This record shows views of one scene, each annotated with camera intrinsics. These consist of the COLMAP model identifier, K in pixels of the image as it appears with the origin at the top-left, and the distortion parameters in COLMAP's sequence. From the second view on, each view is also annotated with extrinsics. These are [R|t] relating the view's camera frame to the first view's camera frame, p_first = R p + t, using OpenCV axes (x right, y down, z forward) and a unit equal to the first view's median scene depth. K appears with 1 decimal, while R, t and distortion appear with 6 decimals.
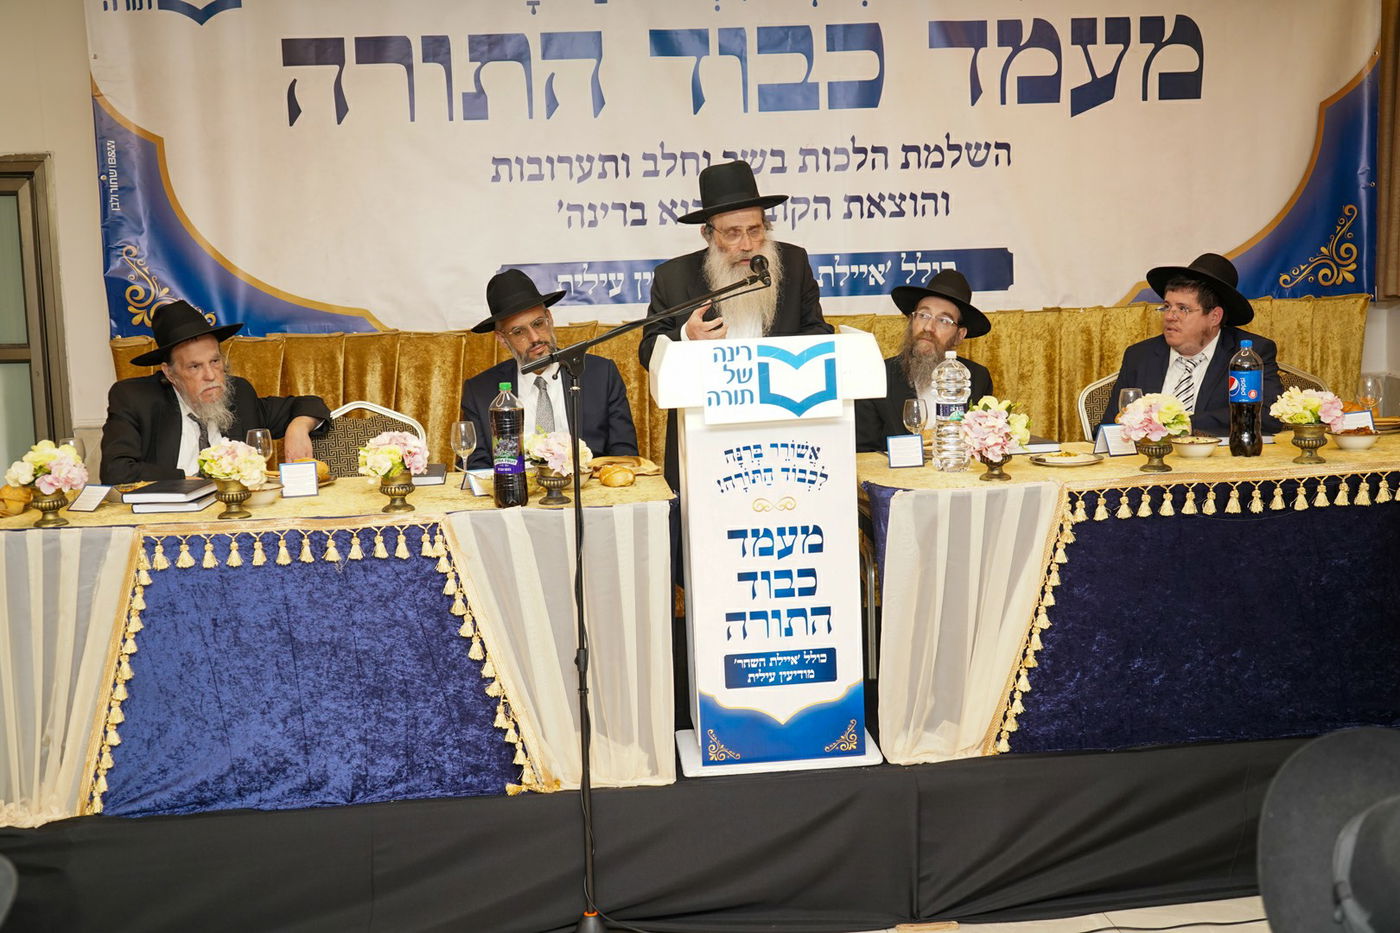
lens RADIAL K [[1606.0, 0, 700.0], [0, 1606.0, 466.5], [0, 0, 1]] dist [0.000222, -0.014490]
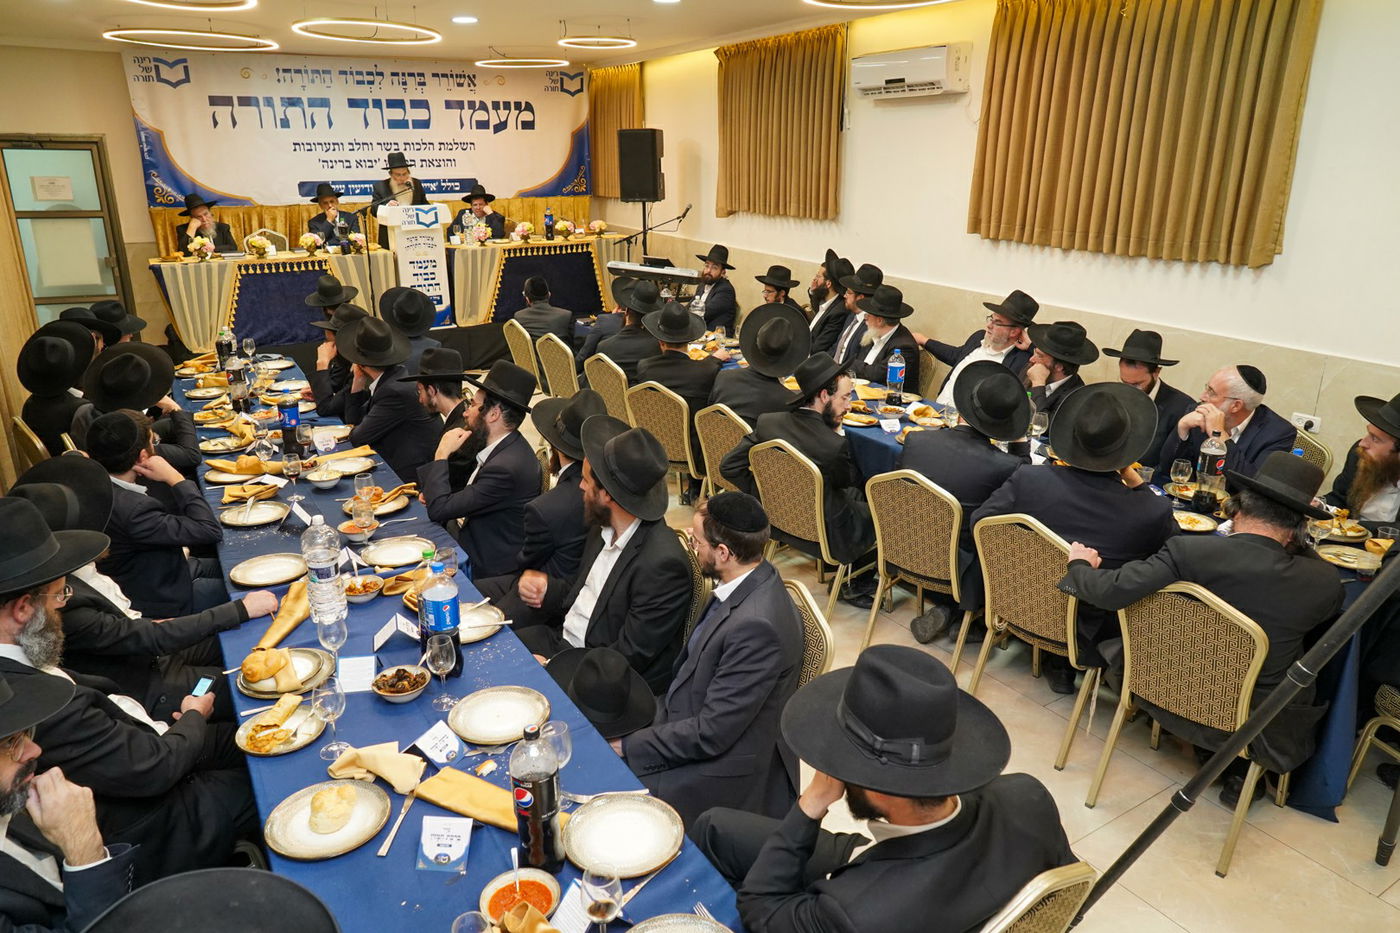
lens RADIAL K [[933.3, 0, 693.1], [0, 933.3, 471.5], [0, 0, 1]] dist [-0.036786, 0.028586]
pose [[0.905362, -0.108051, 0.410664, -0.282995], [0.032312, 0.981811, 0.187090, 0.120947], [-0.423410, -0.156115, 0.892386, -1.076285]]
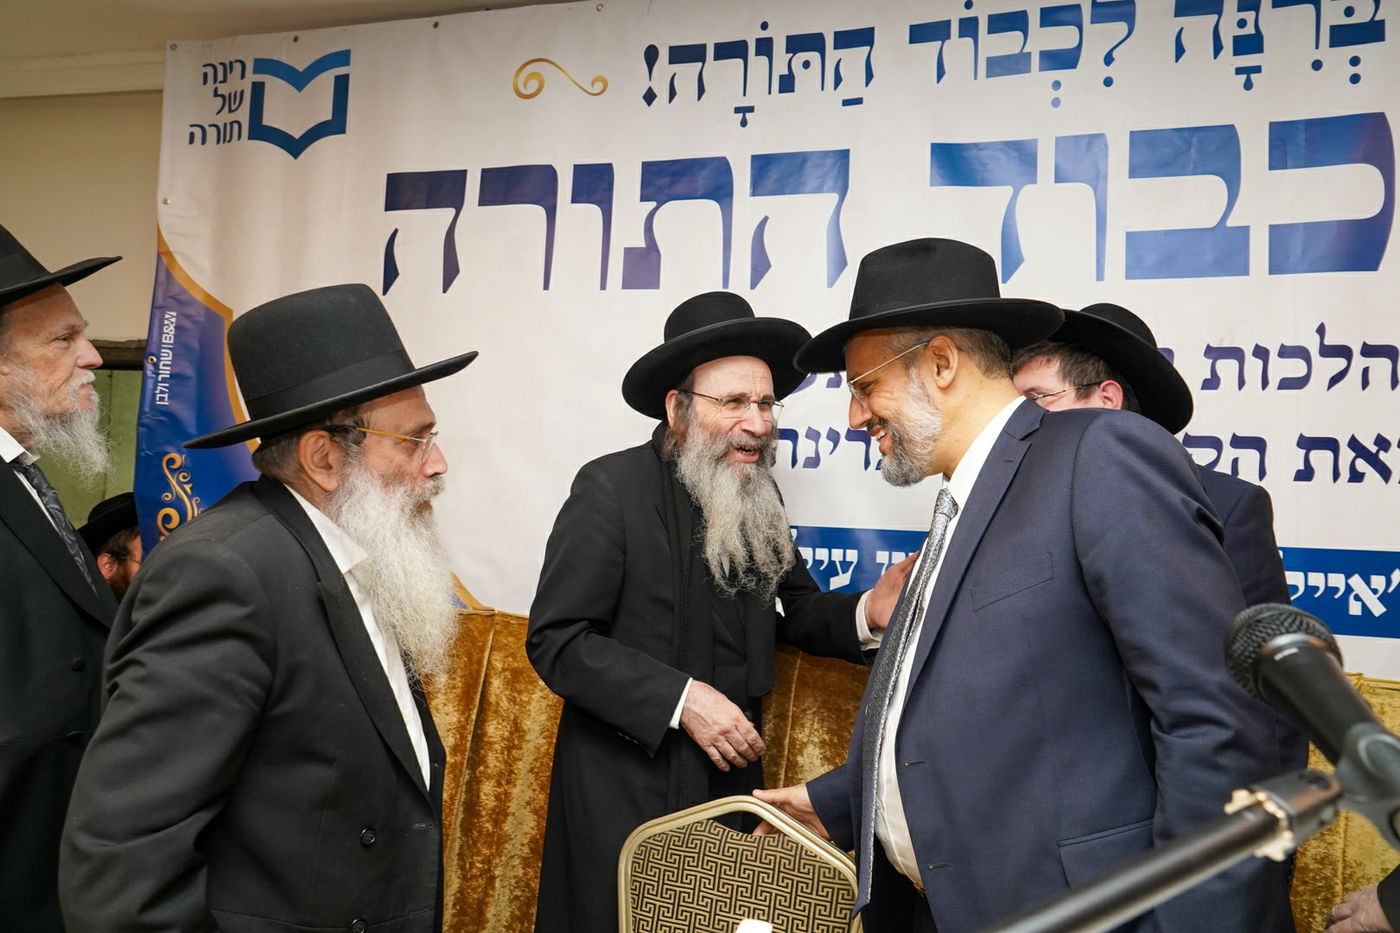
lens RADIAL K [[970.2, 0, 700.0], [0, 970.2, 466.5], [0, 0, 1]] dist [-0.008910, 0.002629]
pose [[0.941935, 0.059105, -0.330553, 0.016442], [-0.115940, 0.981095, -0.154956, -0.114810], [0.315145, 0.184283, 0.930980, 0.839389]]
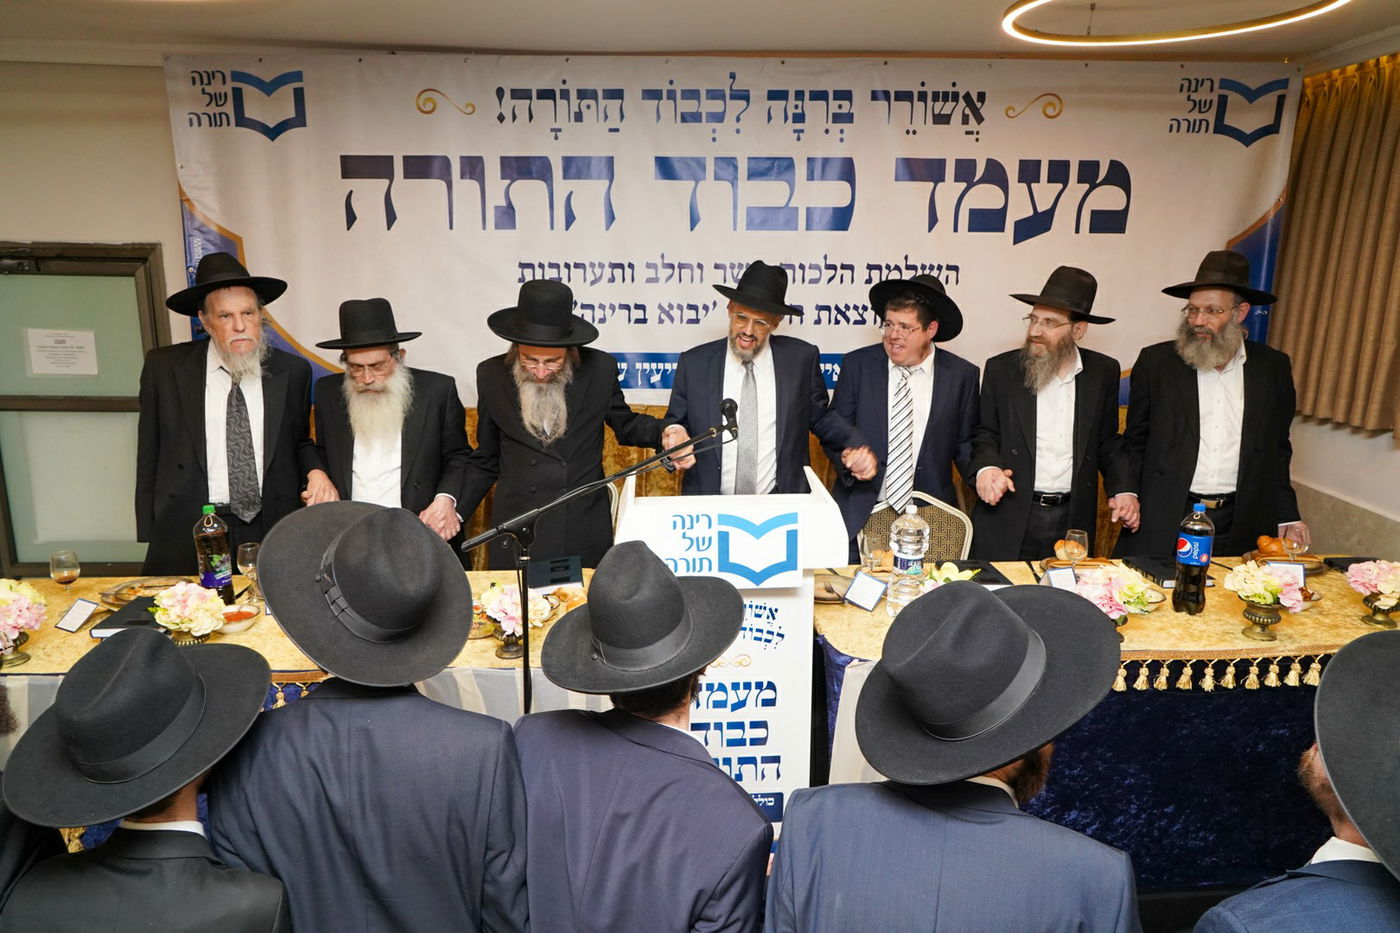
lens RADIAL K [[933.3, 0, 693.1], [0, 933.3, 471.5], [0, 0, 1]] dist [-0.036786, 0.028586]
pose [[0.998628, 0.044412, -0.027754, 0.031424], [-0.041718, 0.994970, 0.091075, -0.135535], [0.031659, -0.089792, 0.995457, 0.391435]]
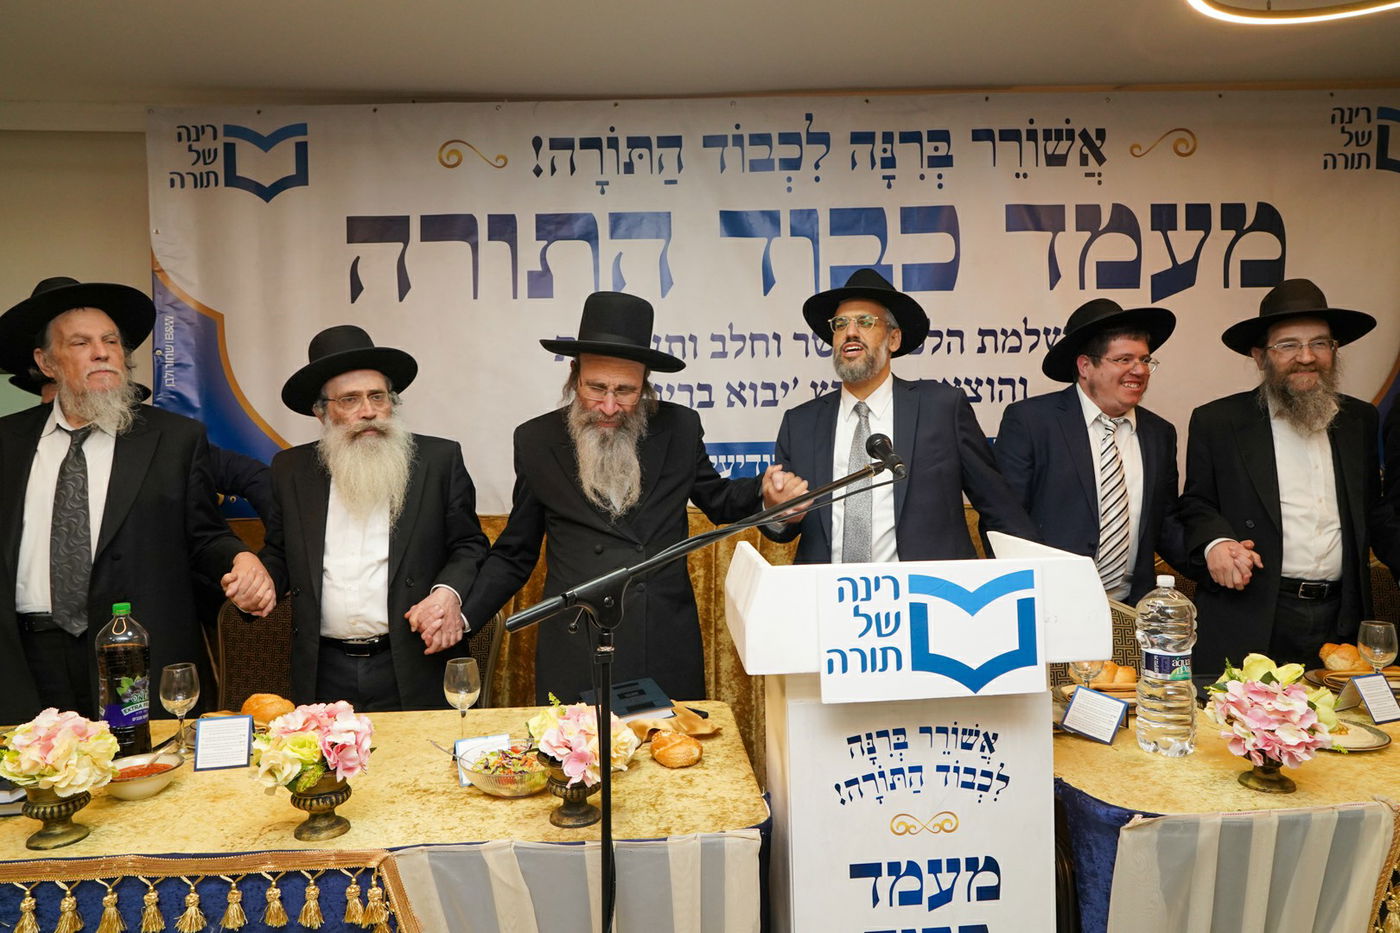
lens RADIAL K [[933.3, 0, 693.1], [0, 933.3, 471.5], [0, 0, 1]] dist [-0.036786, 0.028586]
pose [[0.999139, 0.013585, -0.039211, -0.029472], [-0.017619, 0.994375, -0.104444, -0.068011], [0.037571, 0.105045, 0.993757, 0.570369]]
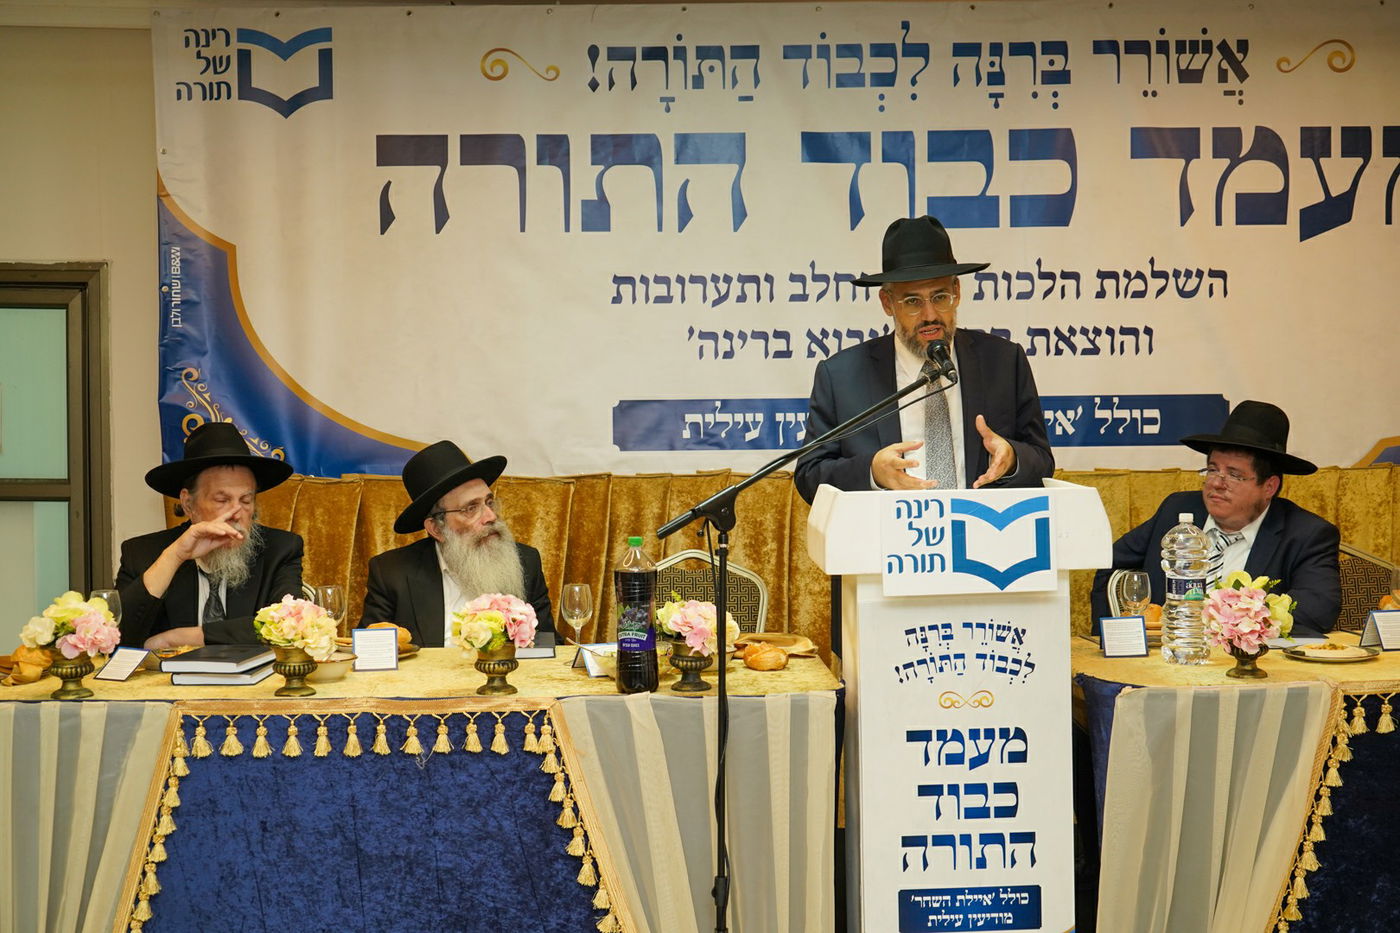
lens RADIAL K [[1739.8, 0, 705.9], [0, 1739.8, 470.5], [0, 0, 1]] dist [-0.003139, -0.032525]
pose [[0.998278, 0.025222, -0.052964, -0.036338], [-0.030220, 0.994941, -0.095807, -0.002550], [0.050279, 0.097242, 0.993990, 0.117971]]
